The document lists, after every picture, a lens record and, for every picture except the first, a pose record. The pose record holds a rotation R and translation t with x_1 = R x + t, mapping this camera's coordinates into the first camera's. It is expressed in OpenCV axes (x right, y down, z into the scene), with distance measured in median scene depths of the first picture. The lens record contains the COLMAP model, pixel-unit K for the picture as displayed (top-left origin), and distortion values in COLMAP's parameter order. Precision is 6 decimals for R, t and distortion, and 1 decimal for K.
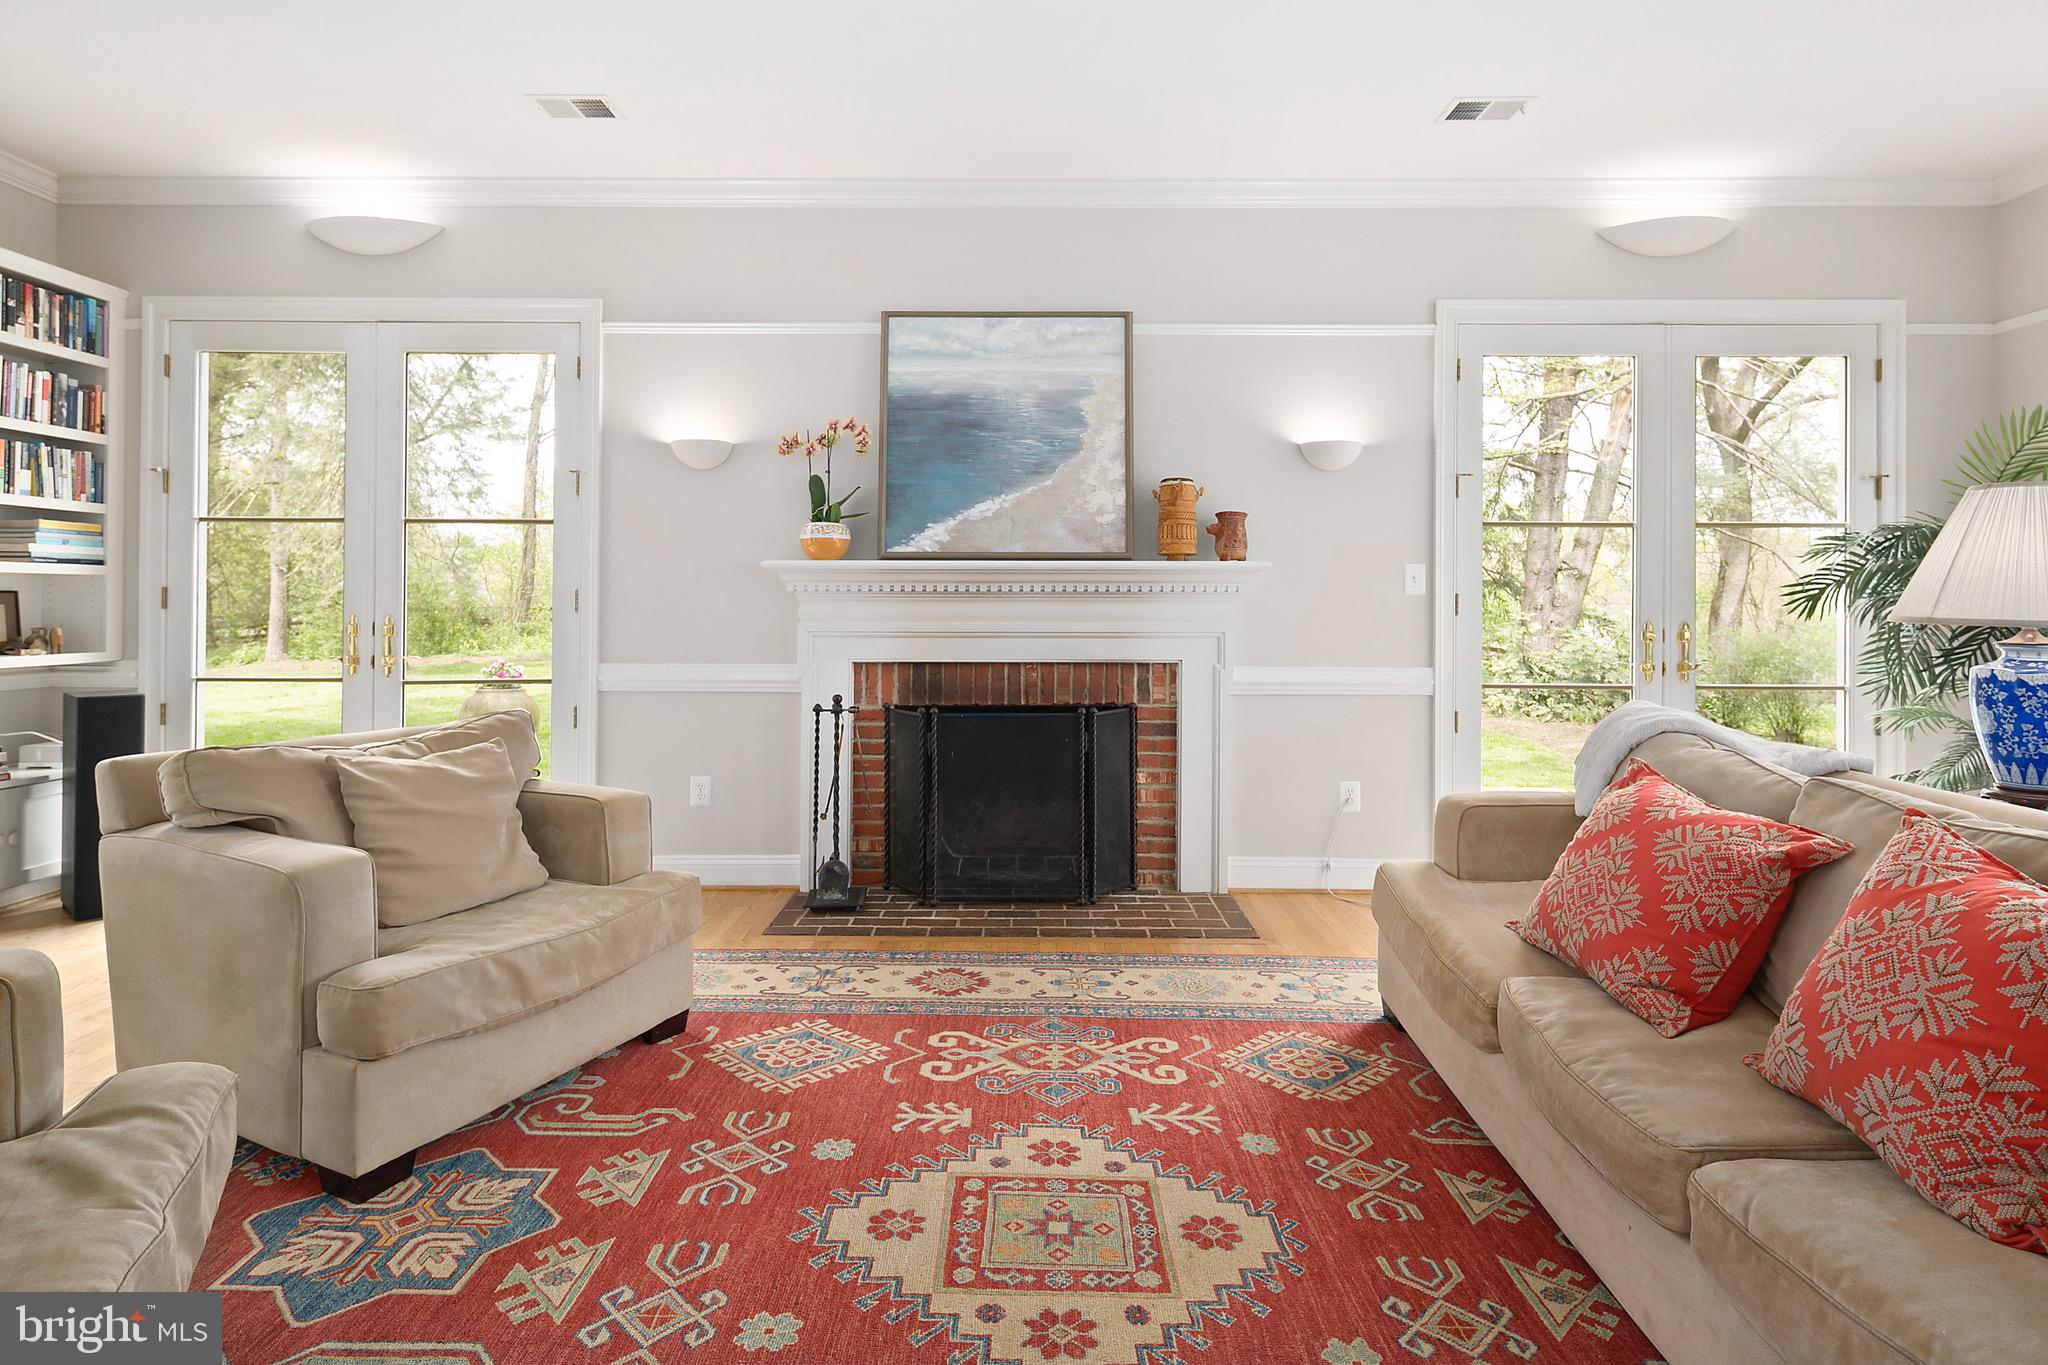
lens RADIAL K [[1018.2, 0, 1014.1], [0, 1018.2, 603.9], [0, 0, 1]] dist [-0.000591, -0.001214]
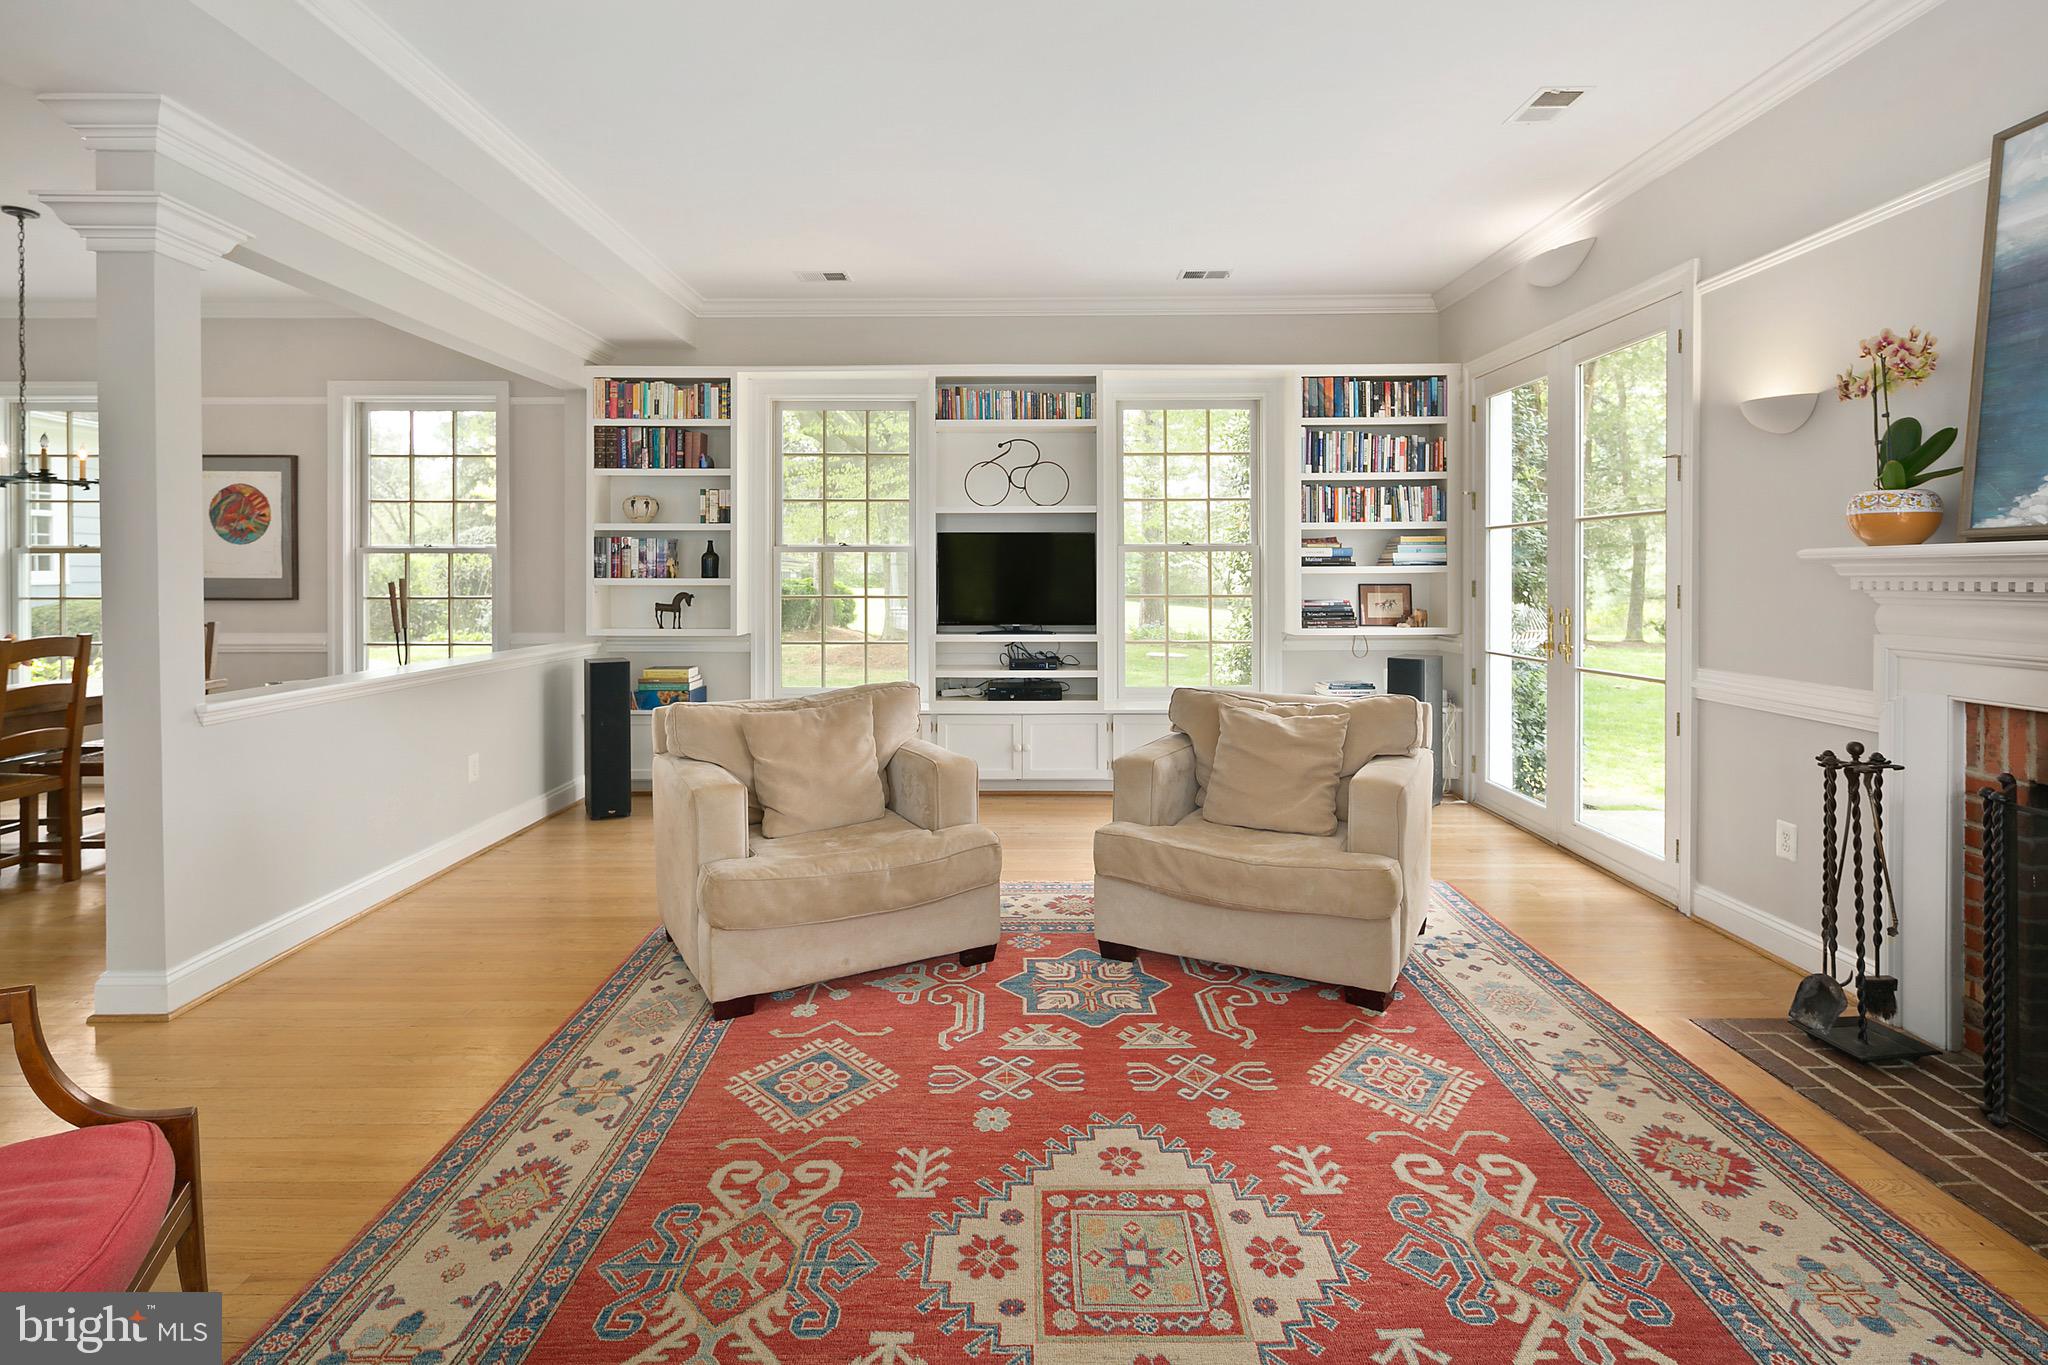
lens RADIAL K [[1001.4, 0, 1025.5], [0, 1001.4, 582.9], [0, 0, 1]] dist [0.000549, -0.001782]
pose [[0.009971, 0.004715, -0.999939, 0.680412], [0.006500, 0.999967, 0.004780, -0.035194], [0.999929, -0.006547, 0.009940, 0.591941]]
